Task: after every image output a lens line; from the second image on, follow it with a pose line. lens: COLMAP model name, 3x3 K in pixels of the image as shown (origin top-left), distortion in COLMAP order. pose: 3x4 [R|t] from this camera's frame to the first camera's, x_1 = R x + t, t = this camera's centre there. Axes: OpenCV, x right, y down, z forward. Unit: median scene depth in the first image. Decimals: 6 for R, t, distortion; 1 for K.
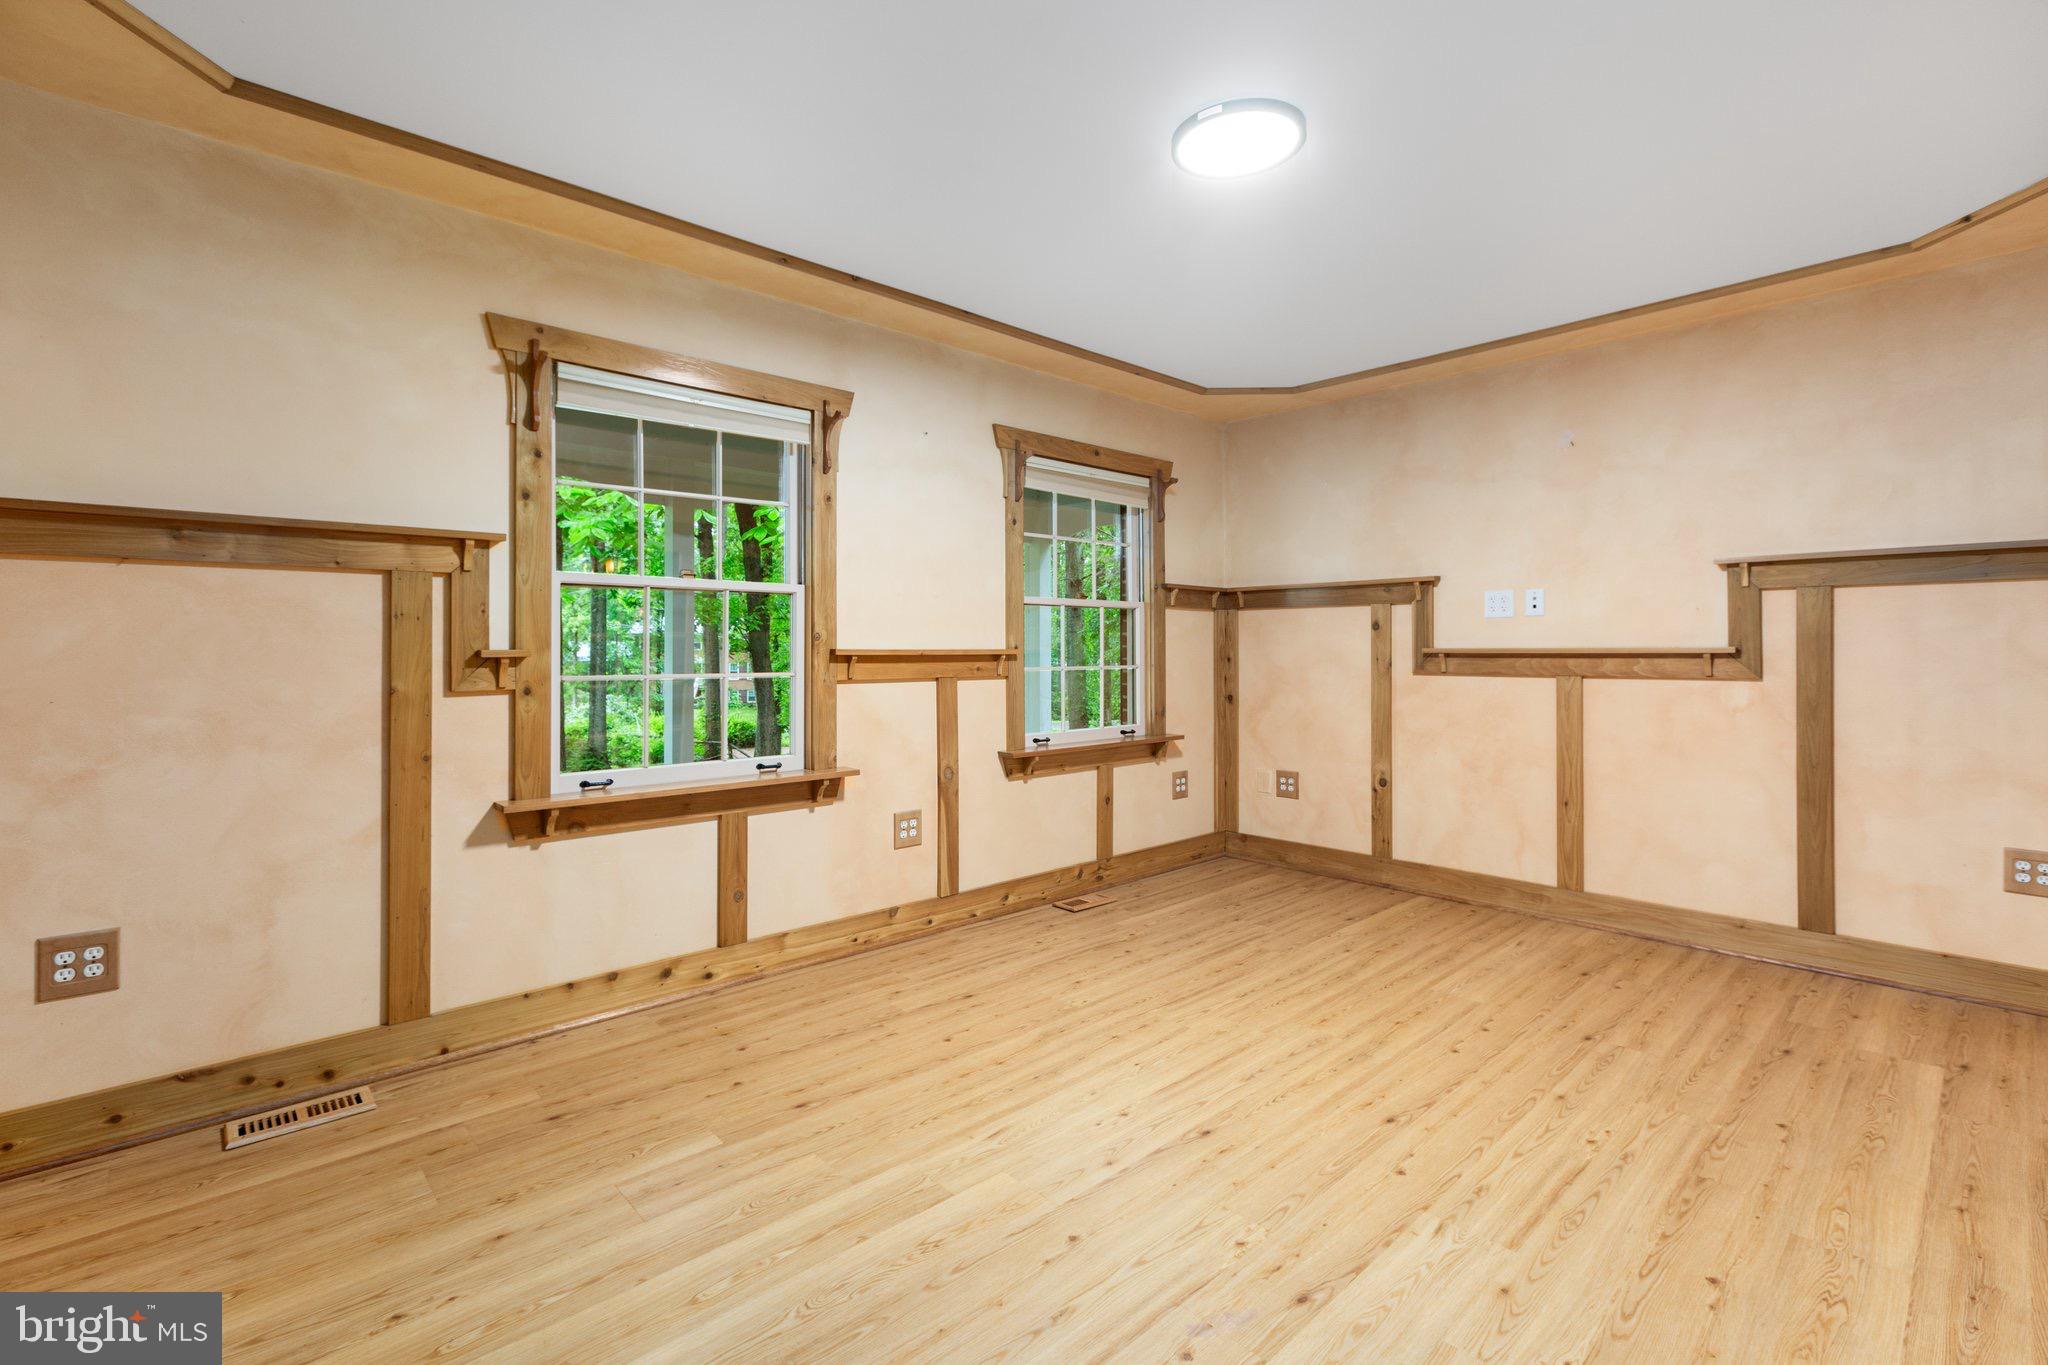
lens RADIAL K [[903.3, 0, 1017.1], [0, 903.3, 666.8], [0, 0, 1]] dist [-0.000730, -0.000107]
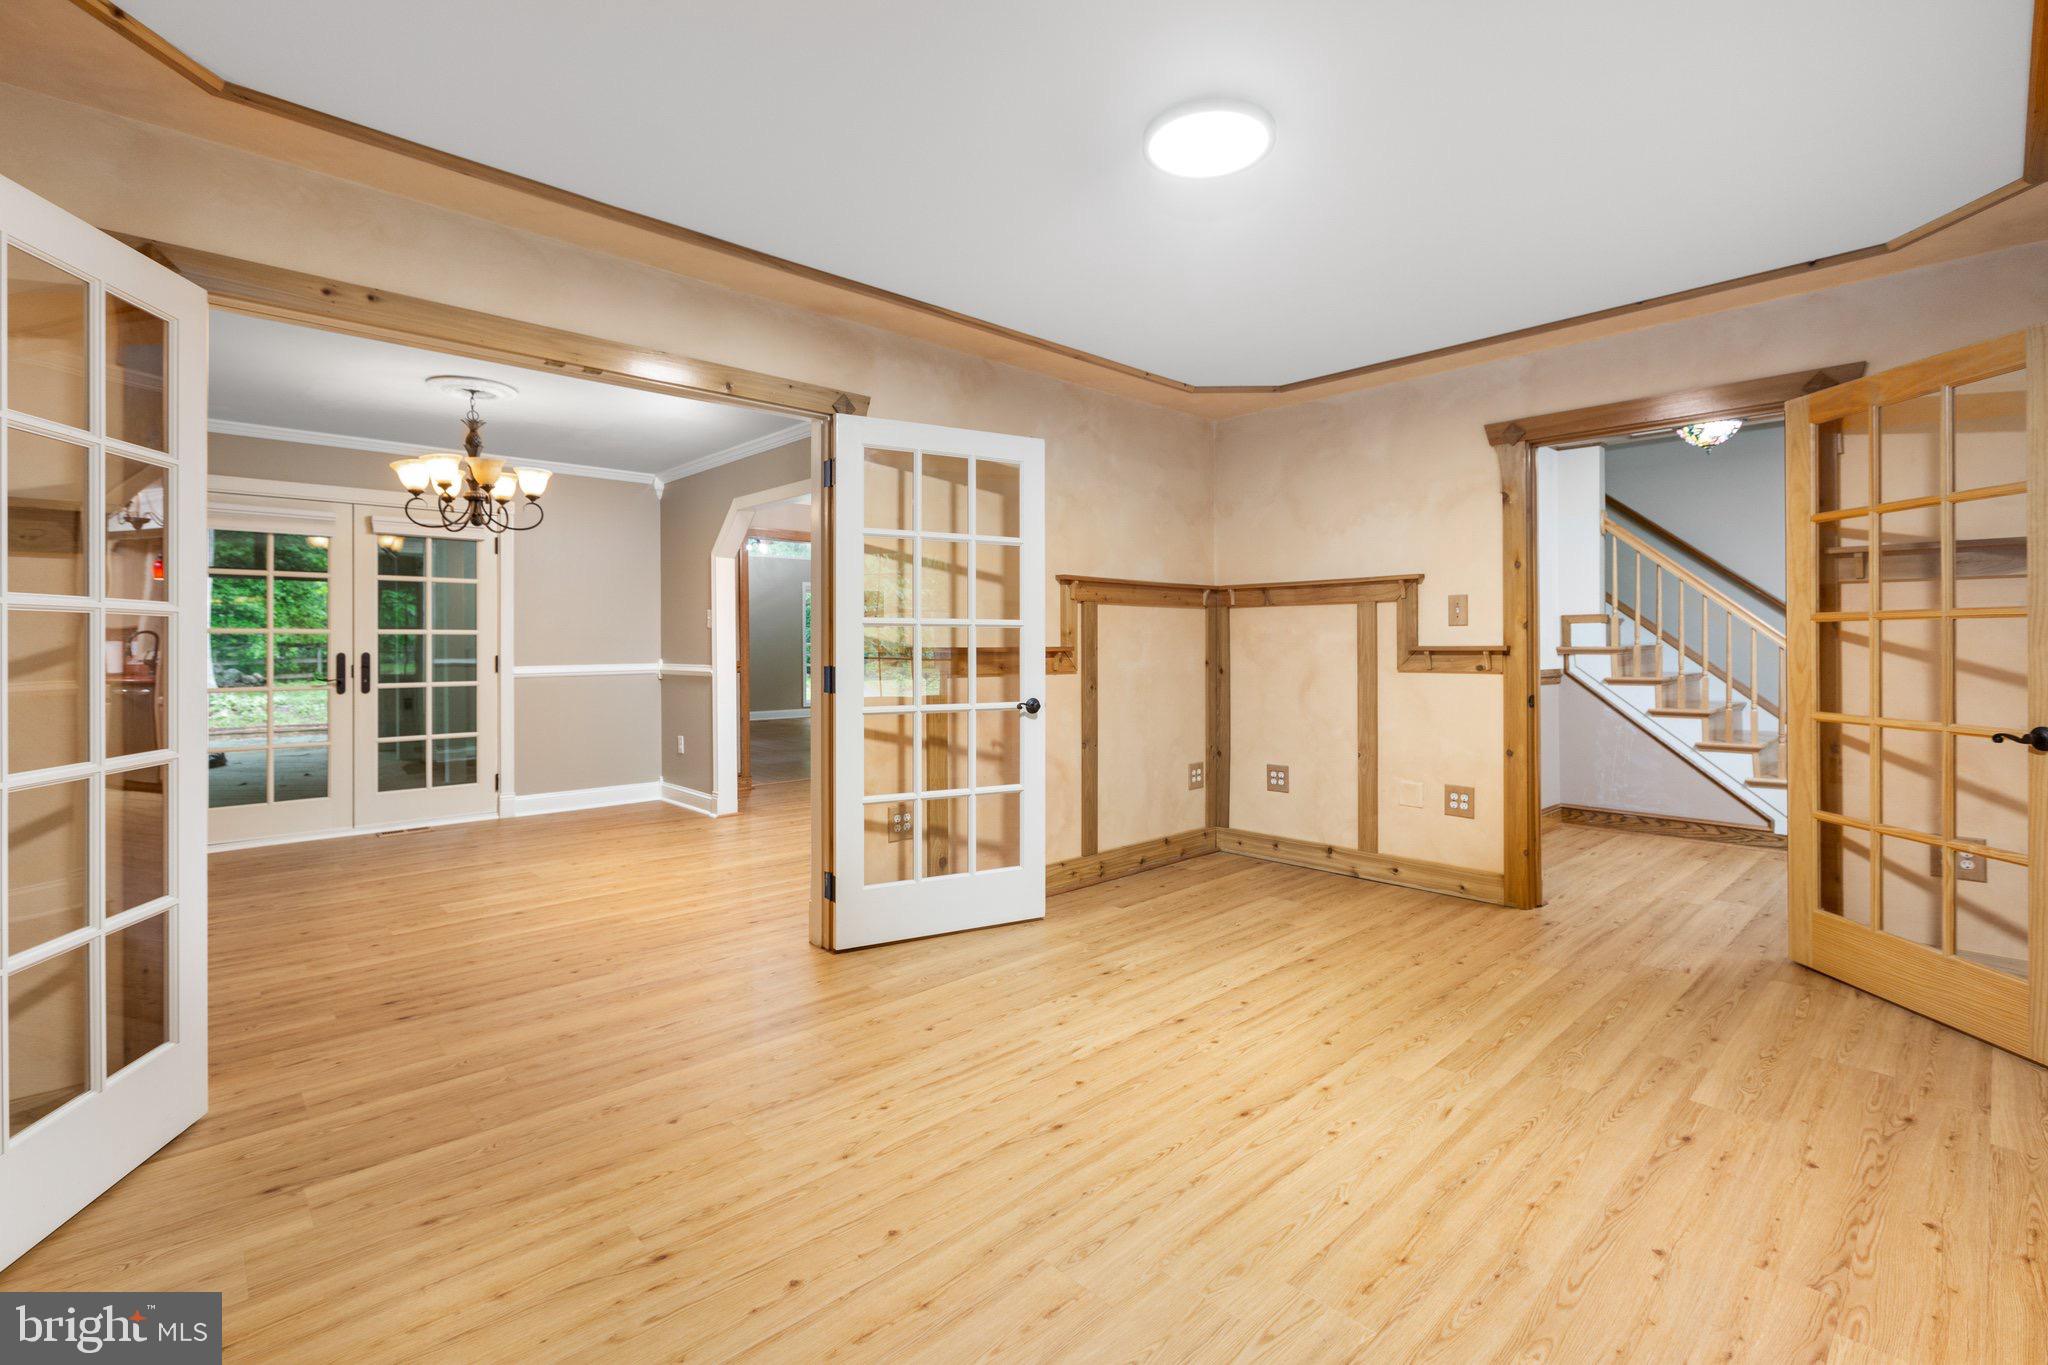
lens RADIAL K [[916.9, 0, 1023.5], [0, 916.9, 663.1], [0, 0, 1]] dist [-0.001095, -0.000202]
pose [[-0.999877, 0.004833, -0.014900, 0.456294], [0.004213, 0.999135, 0.041365, -0.039961], [0.015087, 0.041297, -0.999033, 1.941944]]
